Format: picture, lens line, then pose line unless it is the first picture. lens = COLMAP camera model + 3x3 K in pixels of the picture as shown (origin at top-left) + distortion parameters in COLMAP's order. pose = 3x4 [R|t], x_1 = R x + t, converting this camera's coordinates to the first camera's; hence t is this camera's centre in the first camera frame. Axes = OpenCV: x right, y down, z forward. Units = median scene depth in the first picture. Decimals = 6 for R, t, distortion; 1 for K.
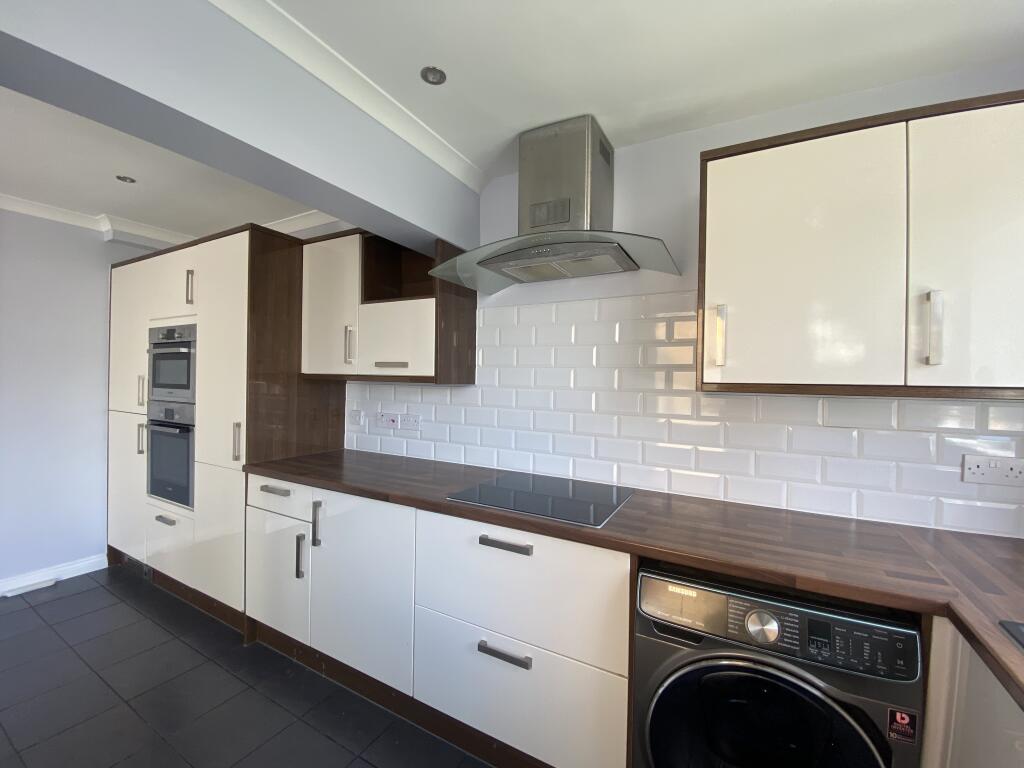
lens RADIAL K [[416.8, 0, 511.6], [0, 416.8, 389.8], [0, 0, 1]] dist [-0.003009, -0.000457]
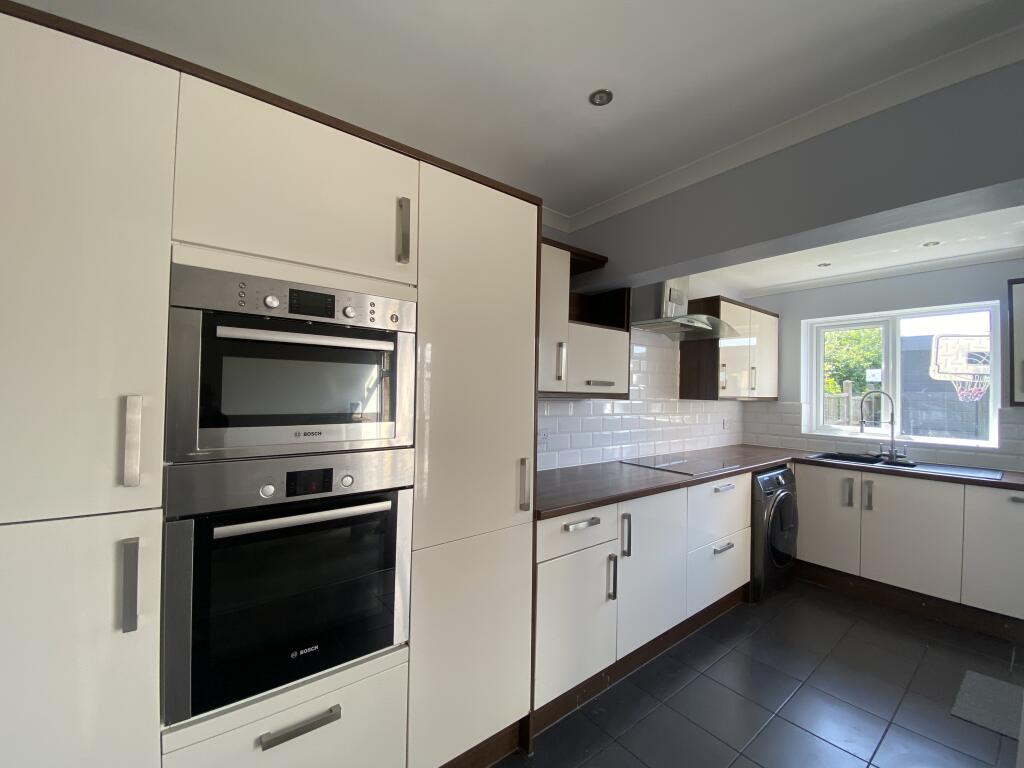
lens RADIAL K [[416.8, 0, 515.6], [0, 416.8, 386.0], [0, 0, 1]] dist [-0.003009, -0.000457]
pose [[0.395462, 0.001195, 0.918481, -1.333594], [0.005079, 0.999981, -0.003488, -0.047752], [-0.918468, 0.006045, 0.395449, 0.721229]]
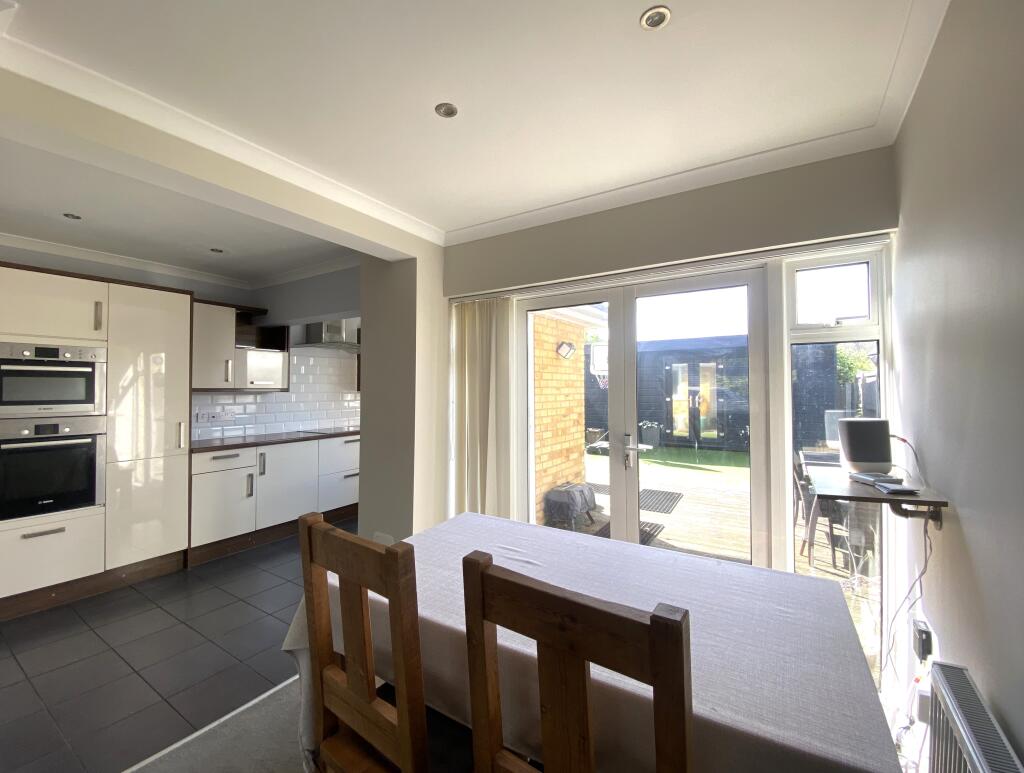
lens RADIAL K [[421.9, 0, 512.1], [0, 421.9, 379.7], [0, 0, 1]] dist [-0.039152, -0.000915]
pose [[0.037949, -0.002121, 0.999277, -2.063060], [0.016157, 0.999868, 0.001509, -0.055600], [-0.999149, 0.016088, 0.037978, -0.234215]]
